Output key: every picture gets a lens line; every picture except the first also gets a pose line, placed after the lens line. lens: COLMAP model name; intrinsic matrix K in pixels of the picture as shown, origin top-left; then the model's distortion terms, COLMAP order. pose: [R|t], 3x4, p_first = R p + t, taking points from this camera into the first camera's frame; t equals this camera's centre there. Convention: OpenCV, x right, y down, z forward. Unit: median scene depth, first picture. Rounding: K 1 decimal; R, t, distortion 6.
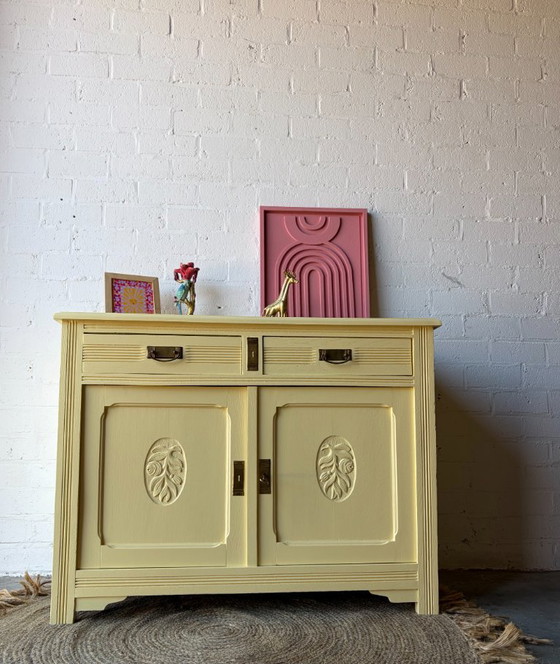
lens RADIAL K [[606.8, 0, 281.7], [0, 606.8, 368.4], [0, 0, 1]] dist [0.028699, -0.024445]
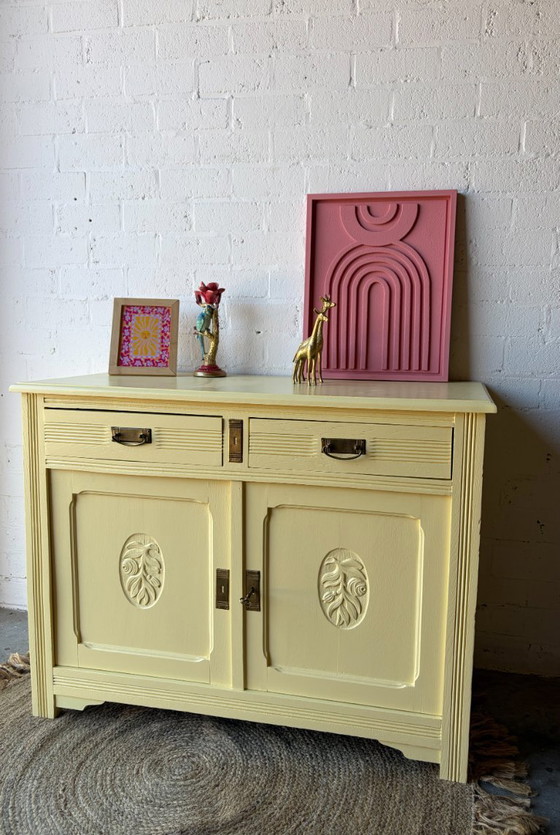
lens RADIAL K [[651.0, 0, 308.3], [0, 651.0, 418.0], [0, 0, 1]] dist [0.020424, -0.009128]
pose [[0.954433, 0.054709, -0.293367, 0.240840], [0.013611, 0.974049, 0.225927, -0.203737], [0.298114, -0.219625, 0.928920, 0.226007]]
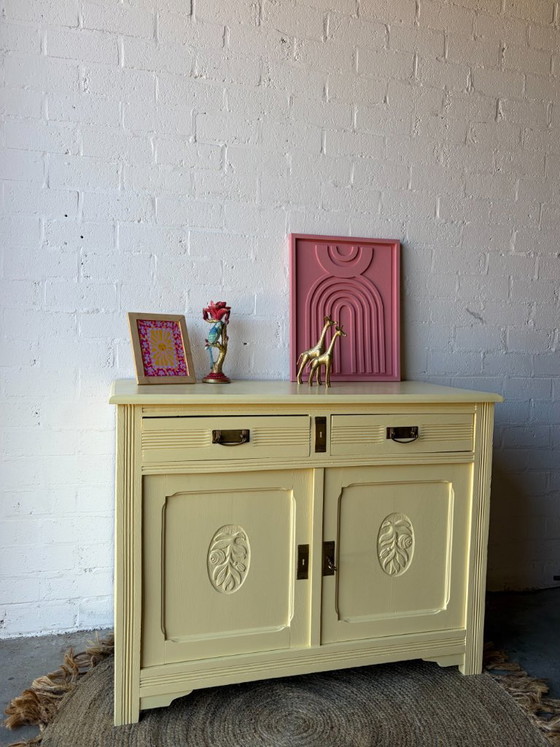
lens RADIAL K [[602.8, 0, 280.0], [0, 602.8, 373.5], [0, 0, 1]] dist [0.051245, -0.072708]
pose [[0.983909, 0.009909, 0.178397, -0.239112], [-0.038084, 0.987146, 0.155215, -0.223871], [-0.174566, -0.159512, 0.971639, 0.096191]]
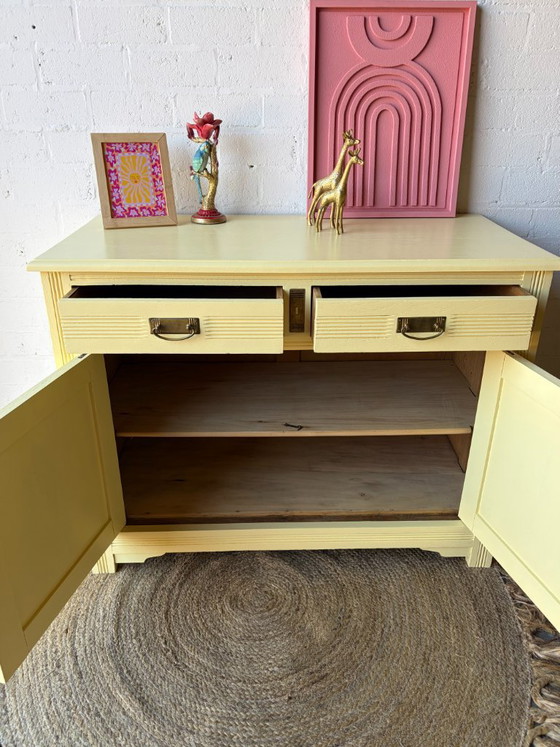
lens RADIAL K [[577.3, 0, 276.6], [0, 577.3, 375.8], [0, 0, 1]] dist [0.036892, -0.046397]
pose [[0.997613, 0.029101, -0.062620, -0.023434], [0.007431, 0.856347, 0.516347, -0.275137], [0.068651, -0.515580, 0.854087, 0.300036]]
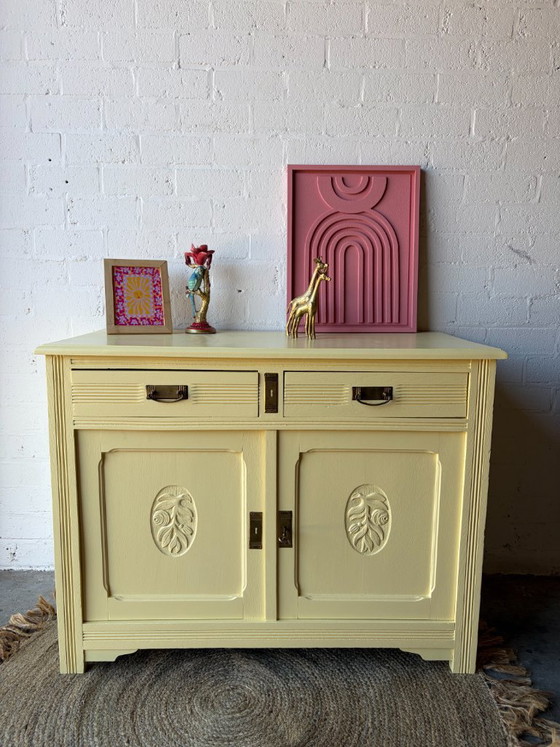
lens RADIAL K [[566.1, 0, 278.4], [0, 566.1, 373.2], [0, 0, 1]] dist [0.039978, -0.048164]
pose [[0.997026, 0.019247, -0.074624, 0.016132], [-0.000294, 0.969254, 0.246064, -0.206680], [0.077066, -0.245310, 0.966377, 0.219185]]
